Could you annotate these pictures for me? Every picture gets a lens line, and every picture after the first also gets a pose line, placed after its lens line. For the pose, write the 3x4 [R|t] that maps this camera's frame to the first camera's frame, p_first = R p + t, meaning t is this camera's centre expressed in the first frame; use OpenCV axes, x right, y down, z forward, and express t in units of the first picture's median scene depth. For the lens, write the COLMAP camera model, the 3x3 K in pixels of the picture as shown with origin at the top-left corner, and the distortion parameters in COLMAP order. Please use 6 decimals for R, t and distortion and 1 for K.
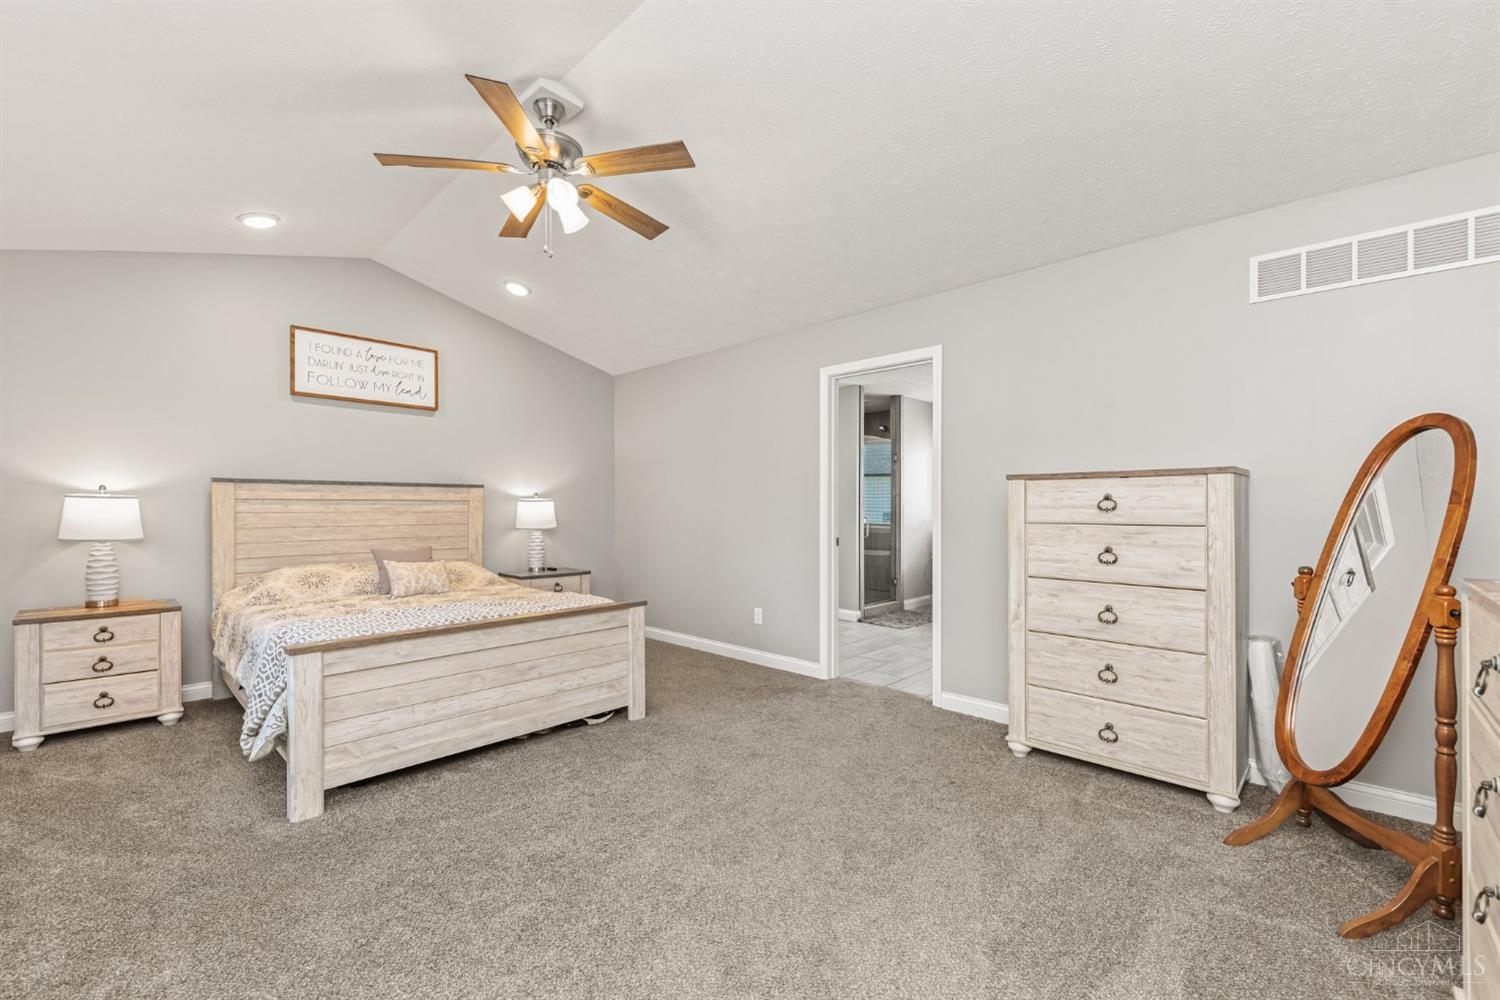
lens RADIAL K [[631.9, 0, 752.6], [0, 631.9, 507.9], [0, 0, 1]] dist [0.012743, -0.008576]
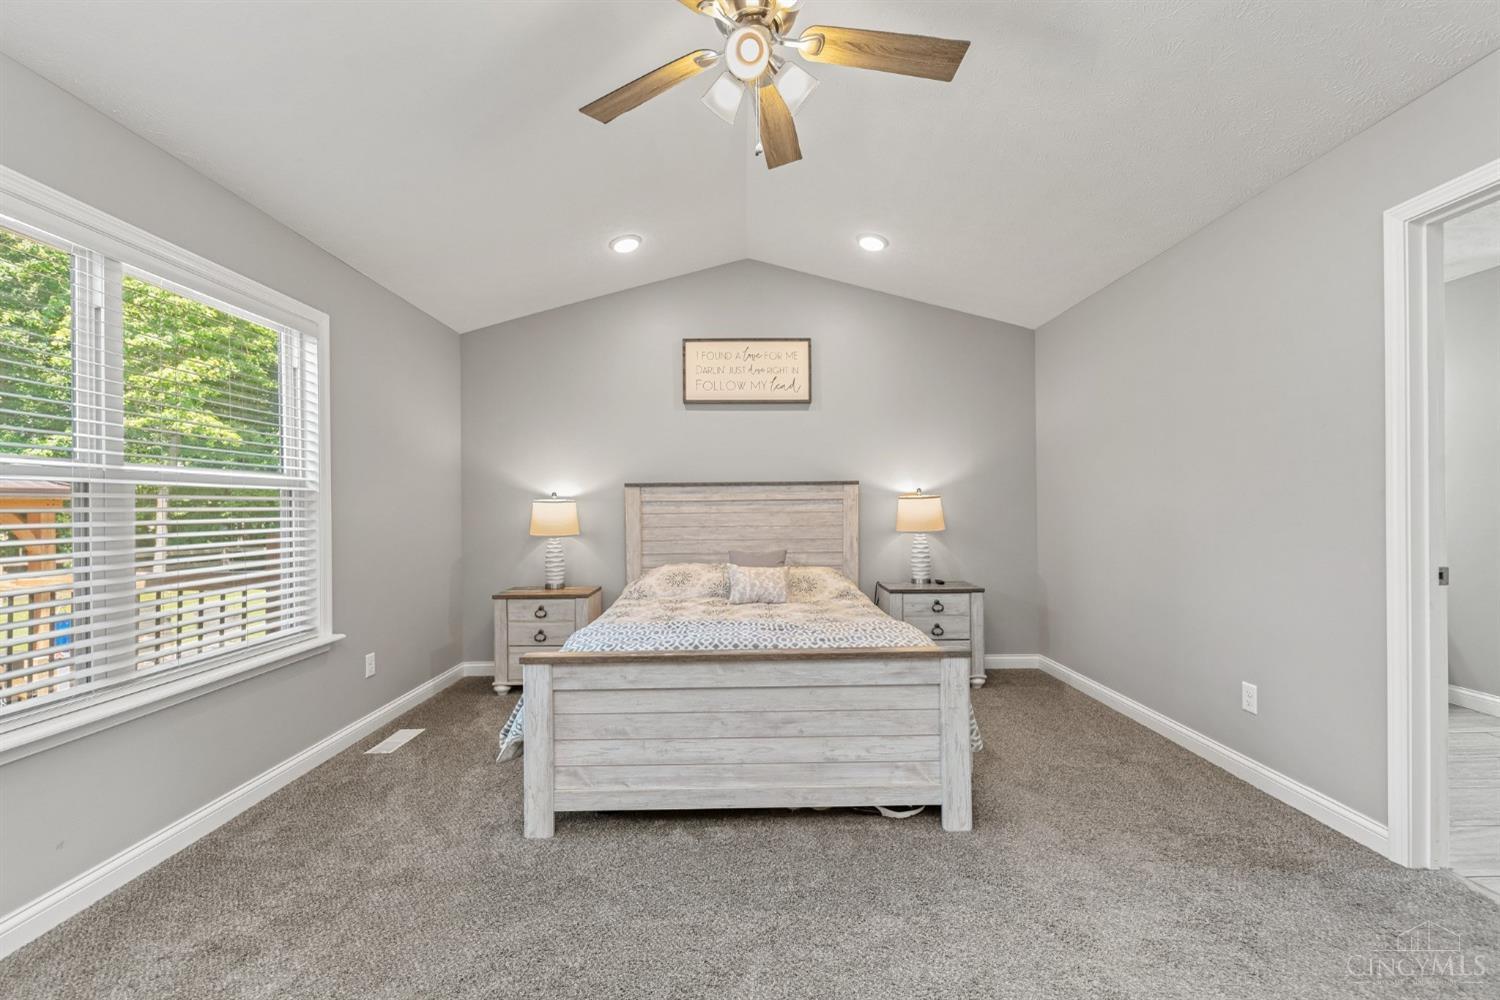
lens RADIAL K [[631.9, 0, 752.6], [0, 631.9, 507.9], [0, 0, 1]] dist [0.012743, -0.008576]
pose [[0.696029, -0.005933, -0.717989, 0.133649], [0.009794, 0.999951, 0.001231, -0.002095], [0.717947, -0.007888, 0.696053, 0.366852]]
